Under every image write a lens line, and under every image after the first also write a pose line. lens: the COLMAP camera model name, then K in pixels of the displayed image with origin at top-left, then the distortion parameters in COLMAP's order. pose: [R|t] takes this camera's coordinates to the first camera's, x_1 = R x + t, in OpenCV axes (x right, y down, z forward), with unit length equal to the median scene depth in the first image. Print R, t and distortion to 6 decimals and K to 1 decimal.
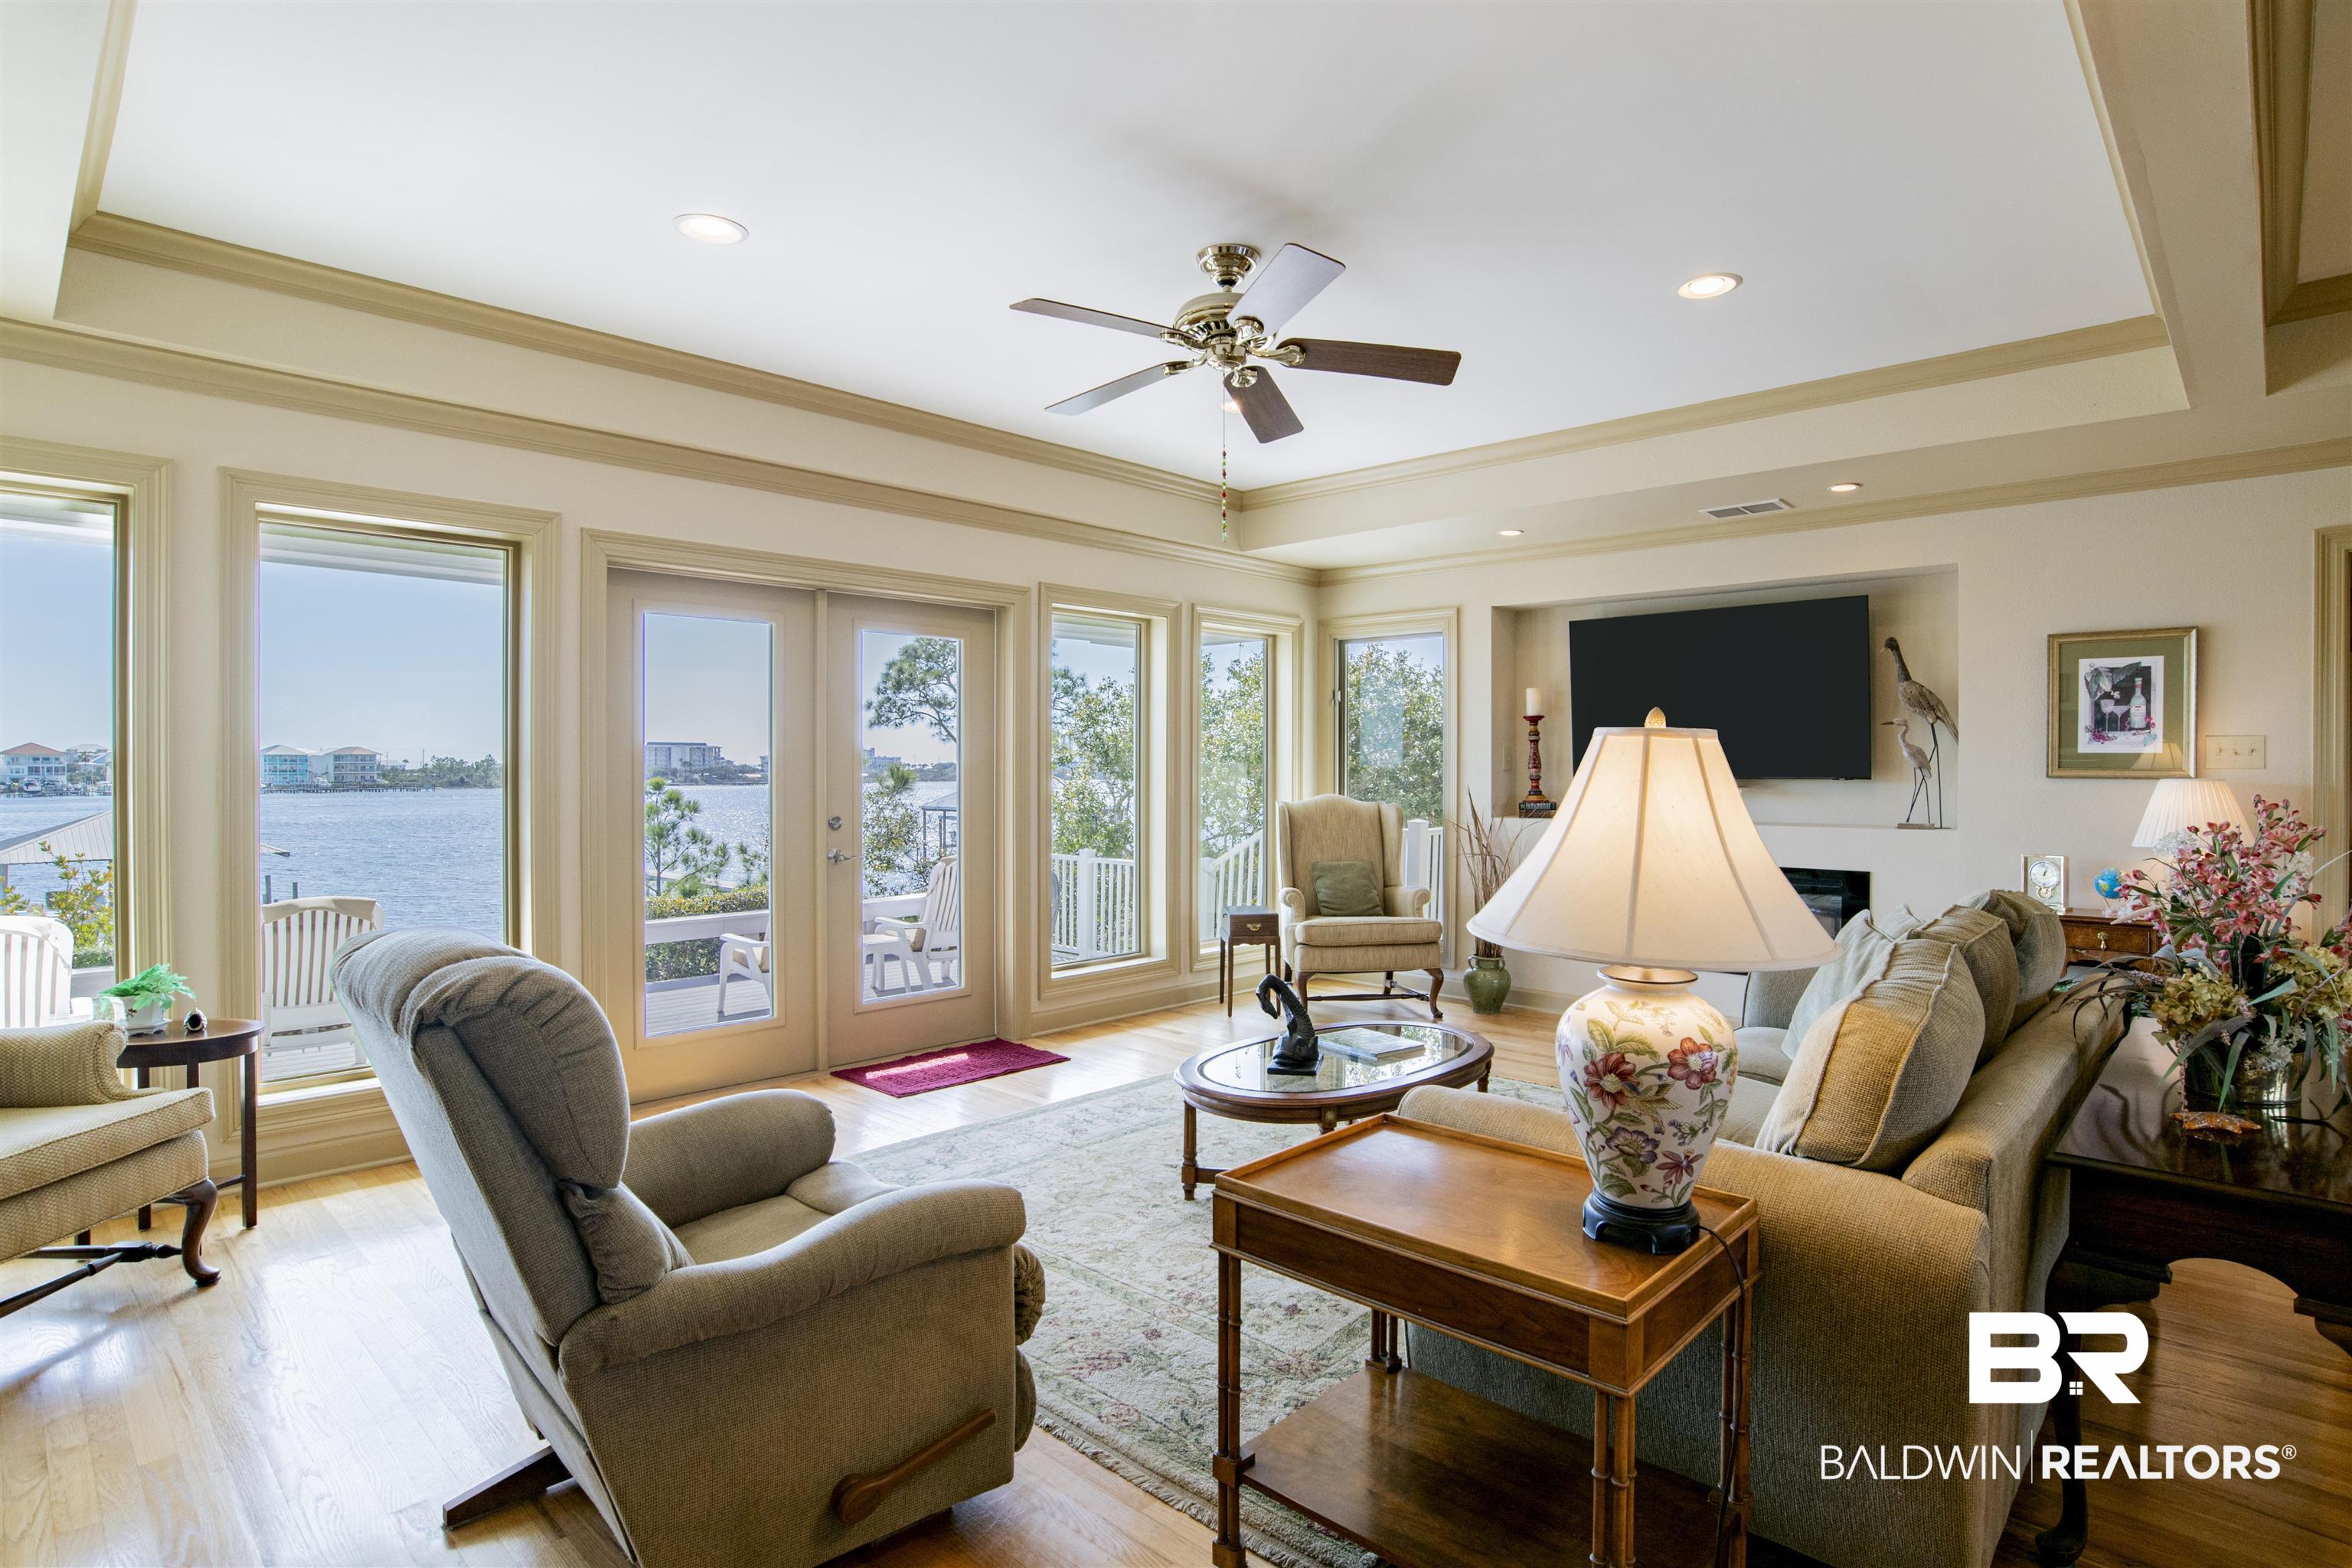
lens RADIAL K [[1212.1, 0, 1184.1], [0, 1212.1, 773.1], [0, 0, 1]] dist [-0.067845, 0.034115]
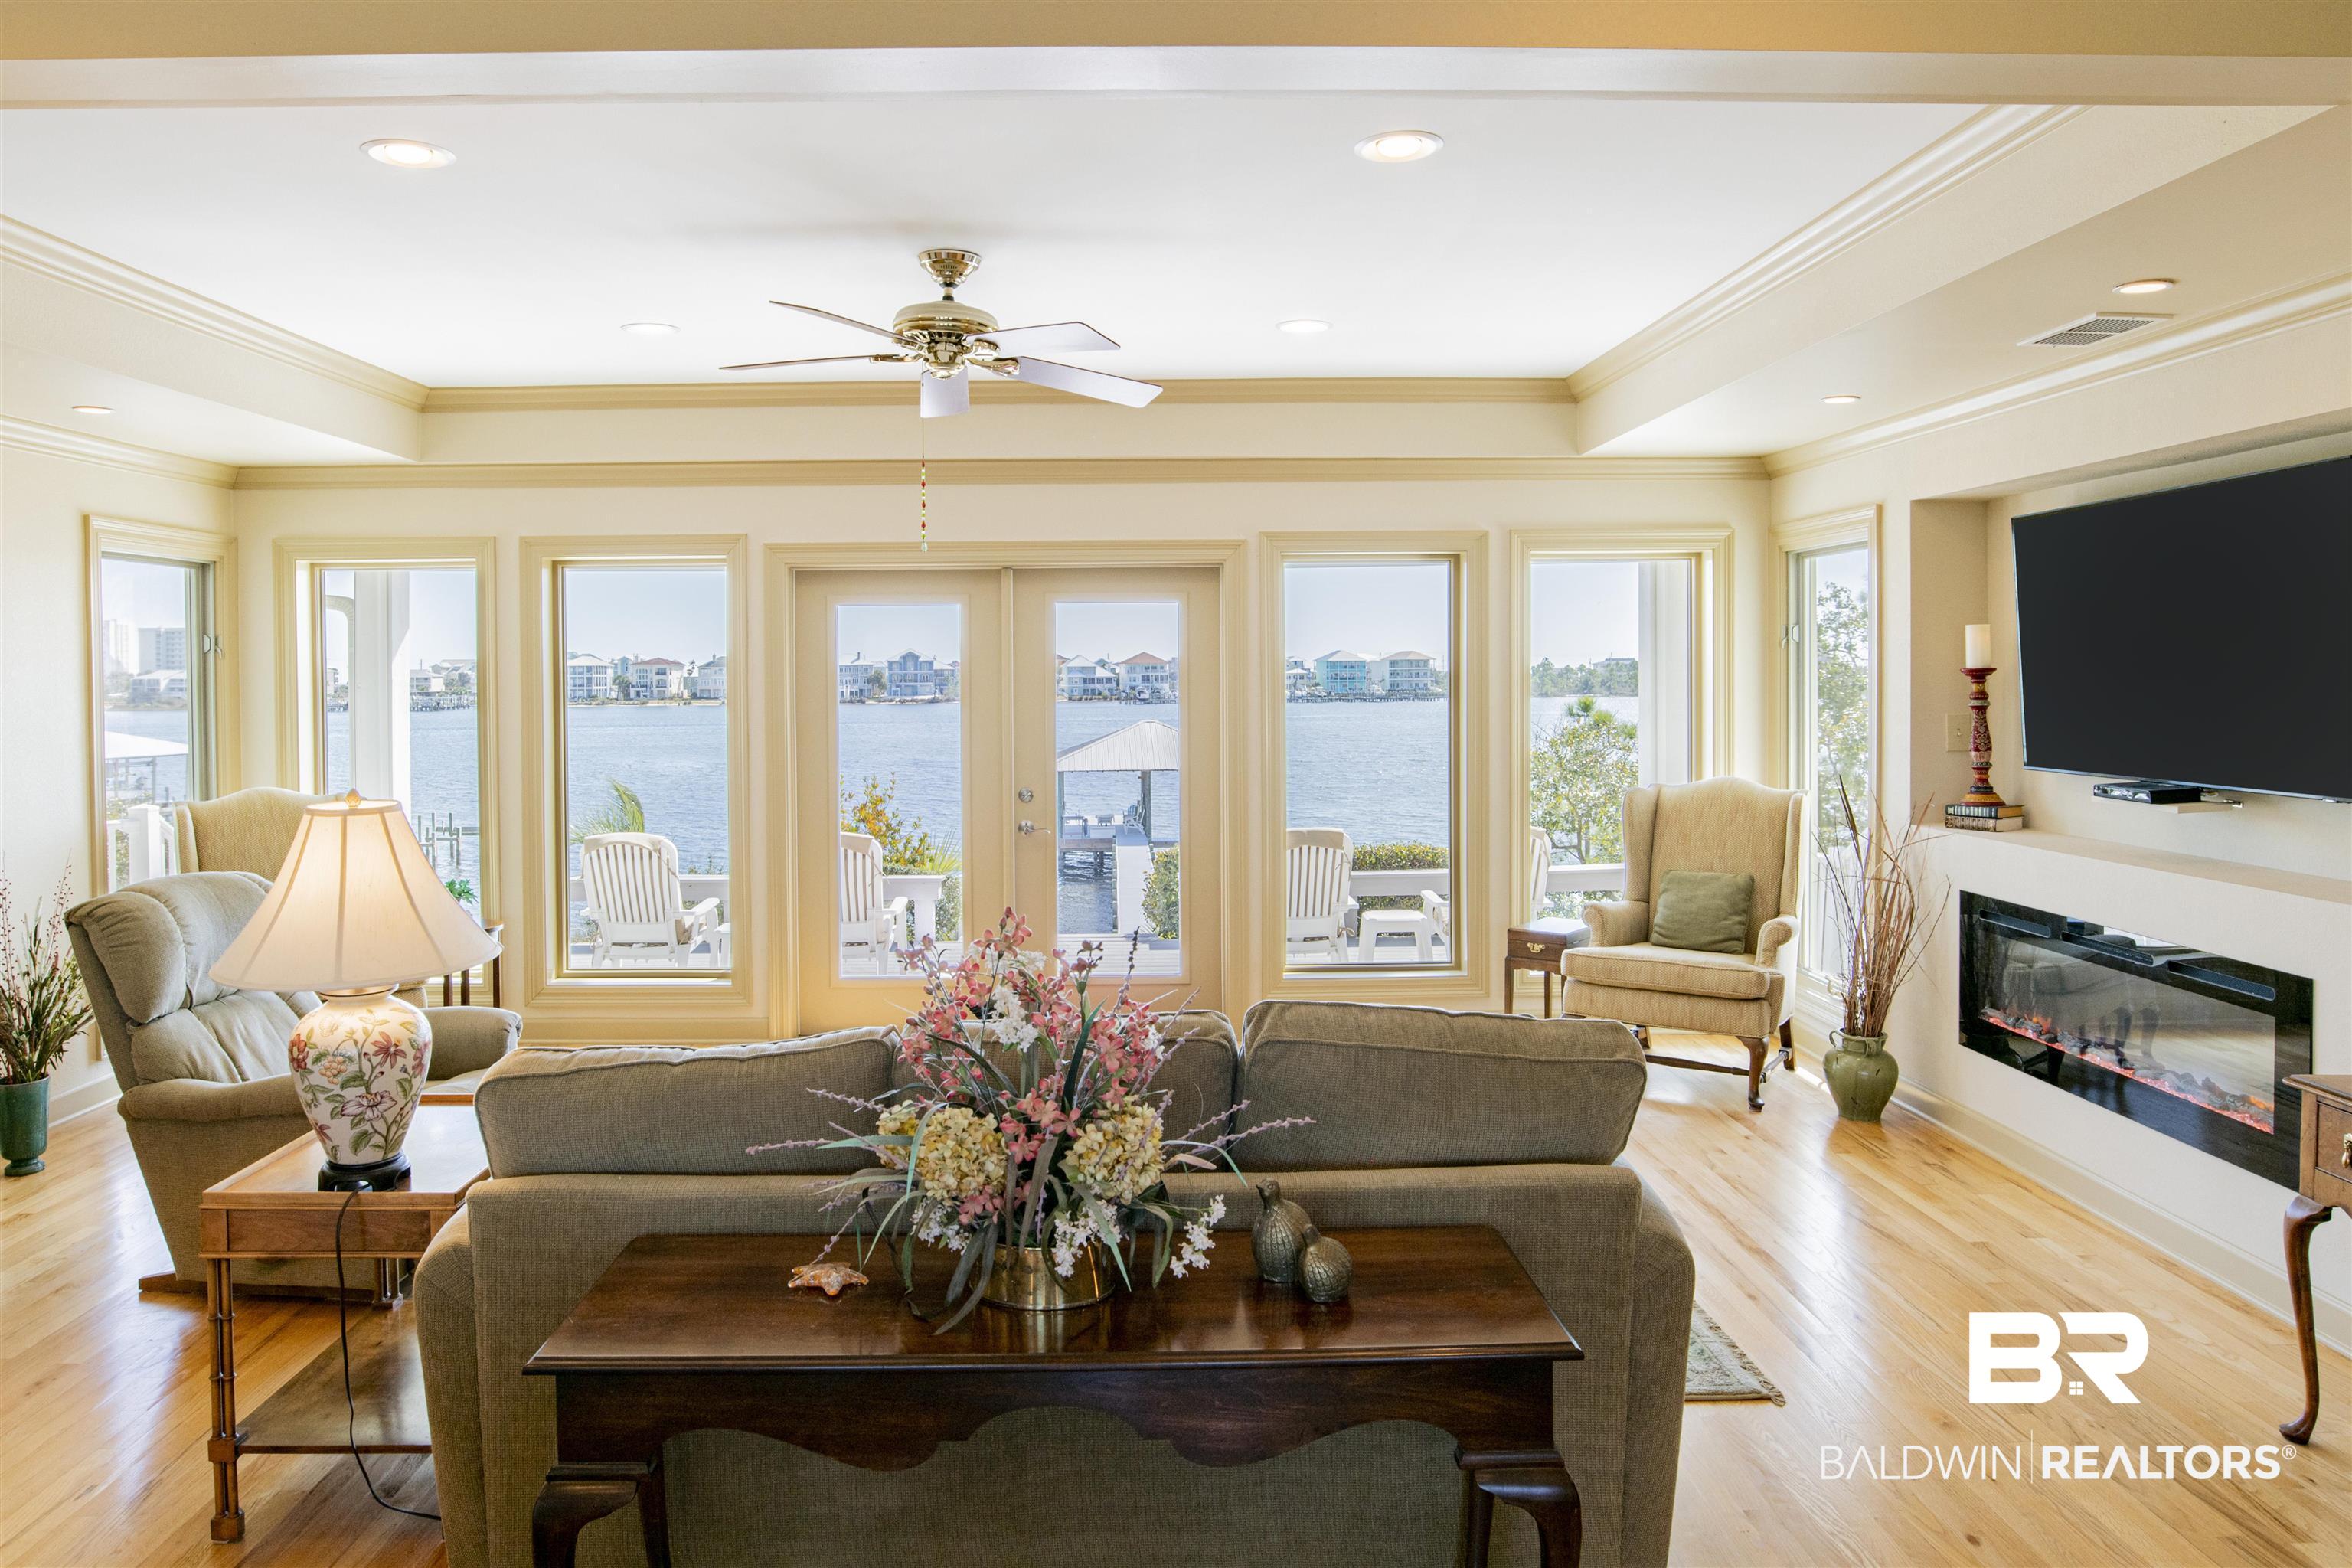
lens RADIAL K [[1542.0, 0, 1167.2], [0, 1542.0, 695.3], [0, 0, 1]] dist [-0.042061, -0.001814]
pose [[0.712906, 0.002997, -0.701254, 0.616500], [0.005468, 0.999937, 0.009831, -0.048959], [0.701239, -0.010843, 0.712844, 0.144065]]
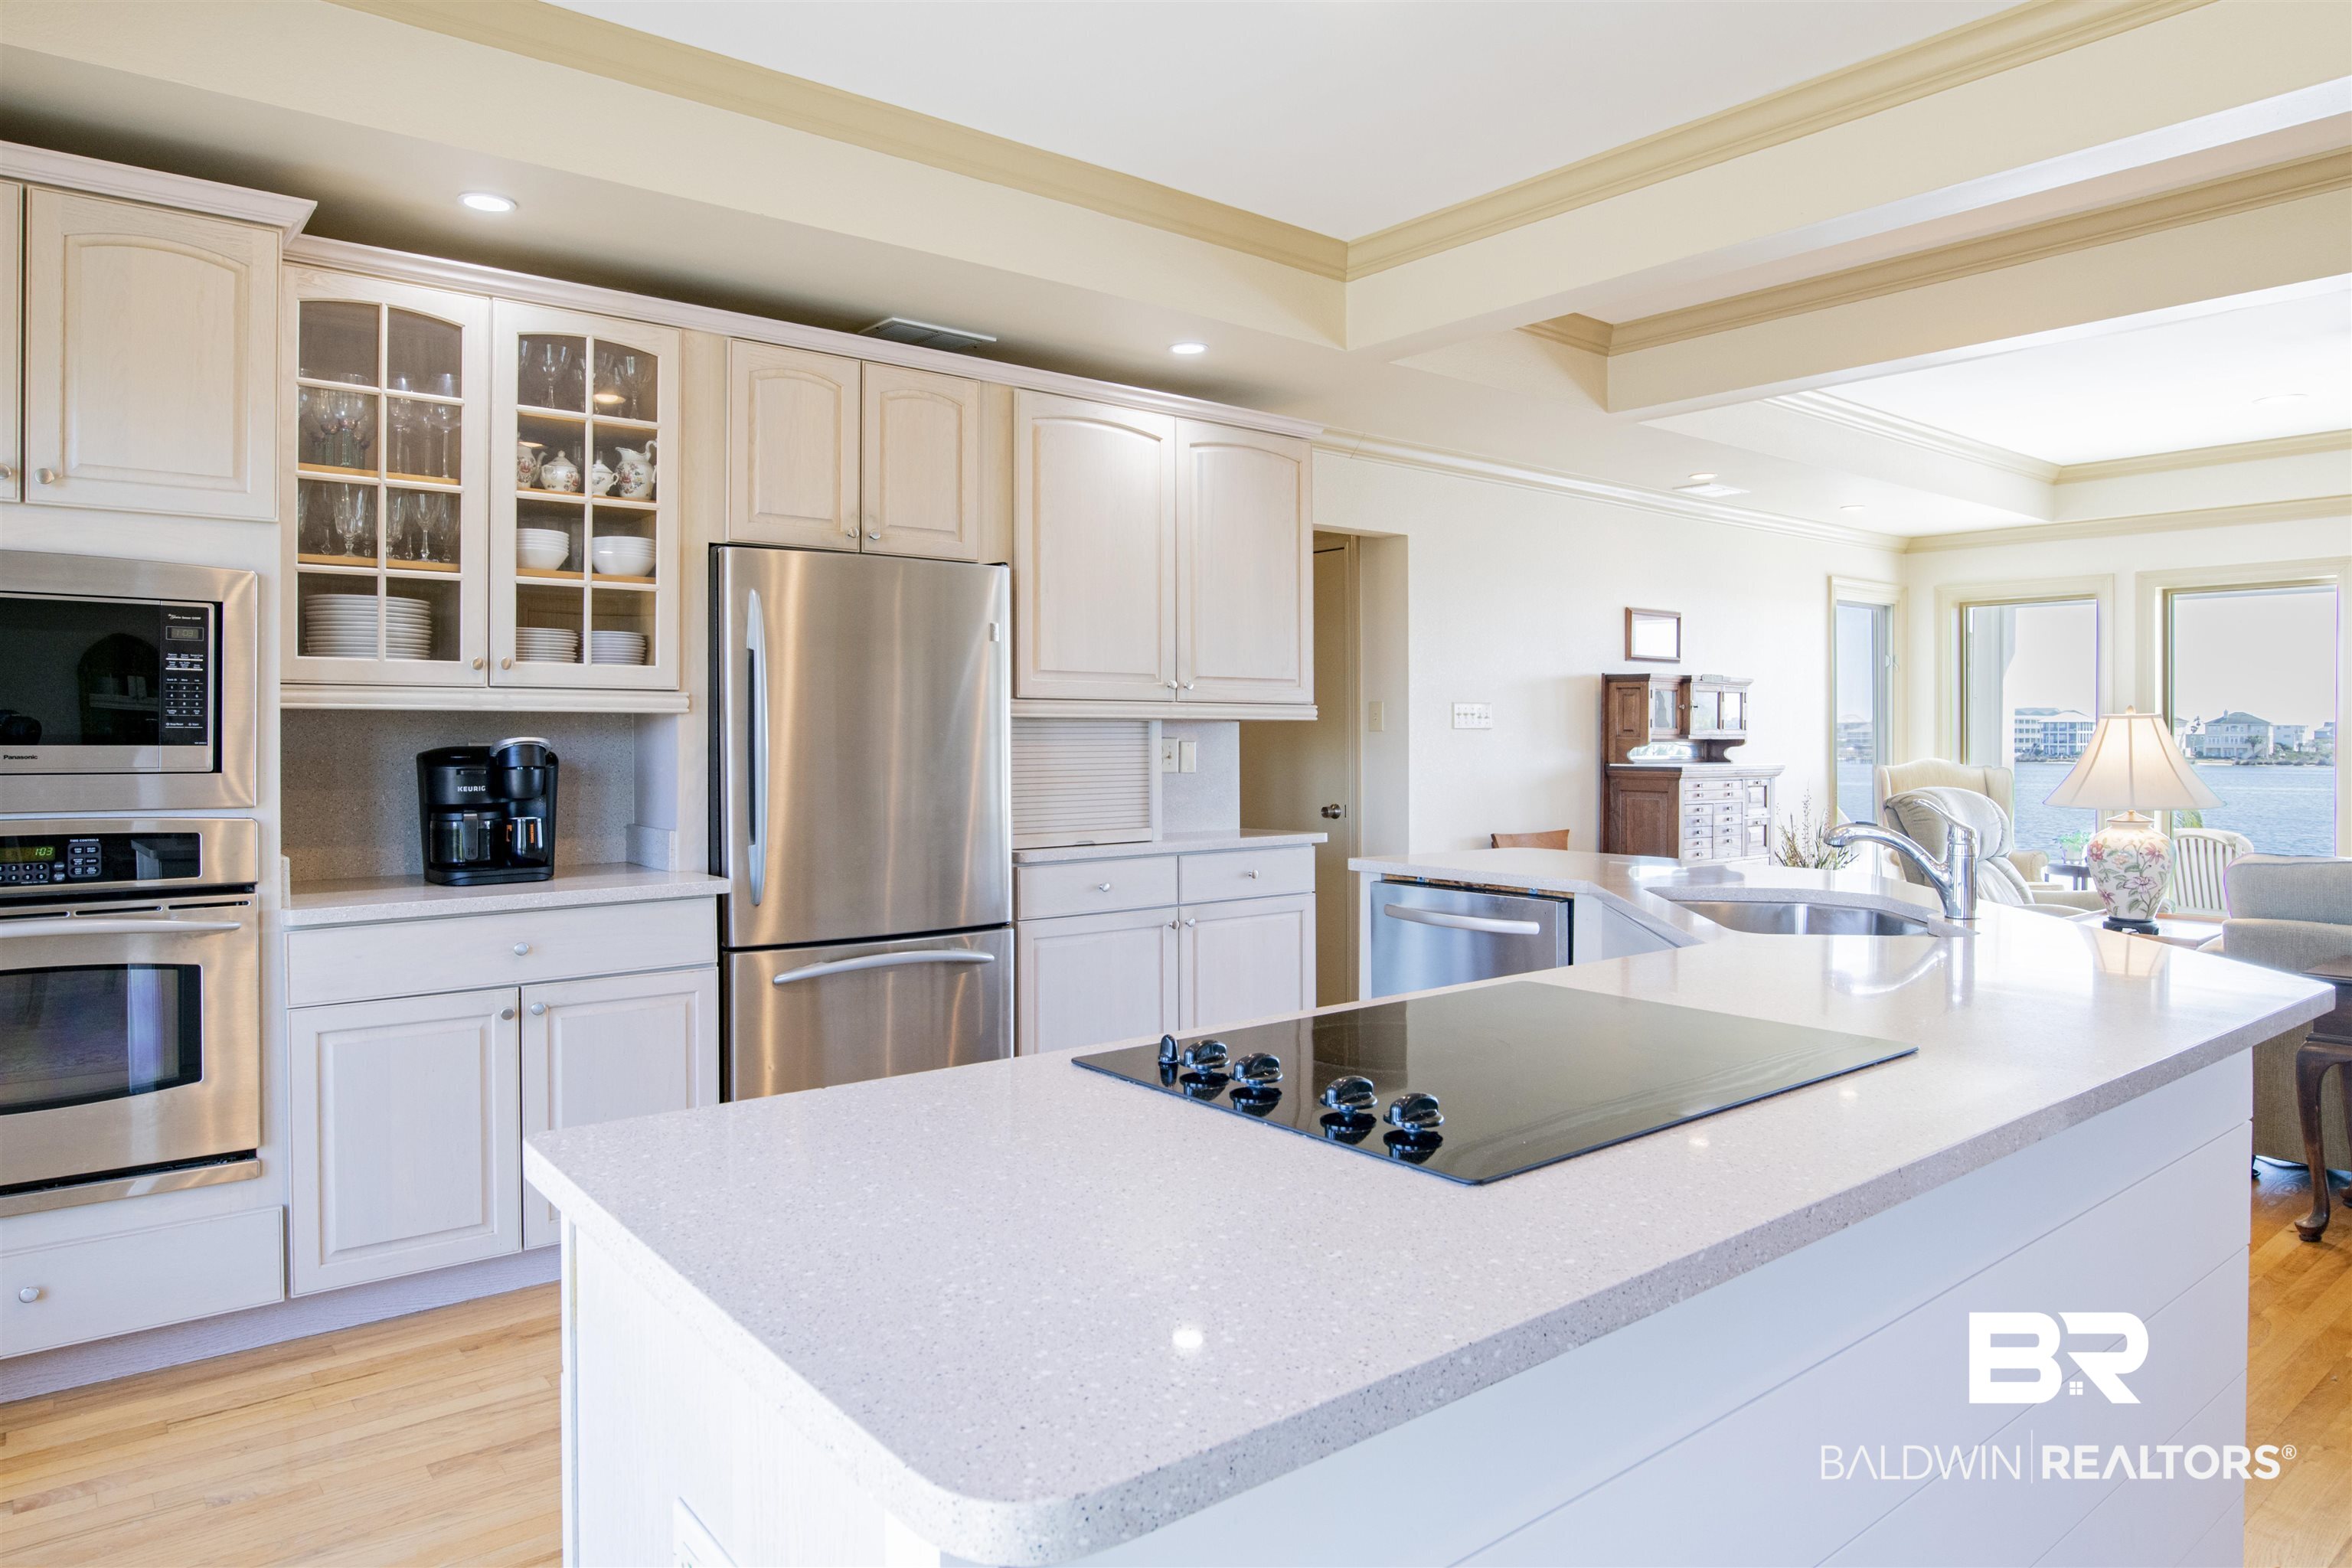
lens RADIAL K [[1445.9, 0, 1175.3], [0, 1445.9, 735.5], [0, 0, 1]] dist [-0.004229, -0.000778]
pose [[-0.118817, -0.001526, -0.992915, 0.951799], [-0.007797, 0.999969, -0.000604, 0.005503], [0.992886, 0.007670, -0.118825, -0.124076]]
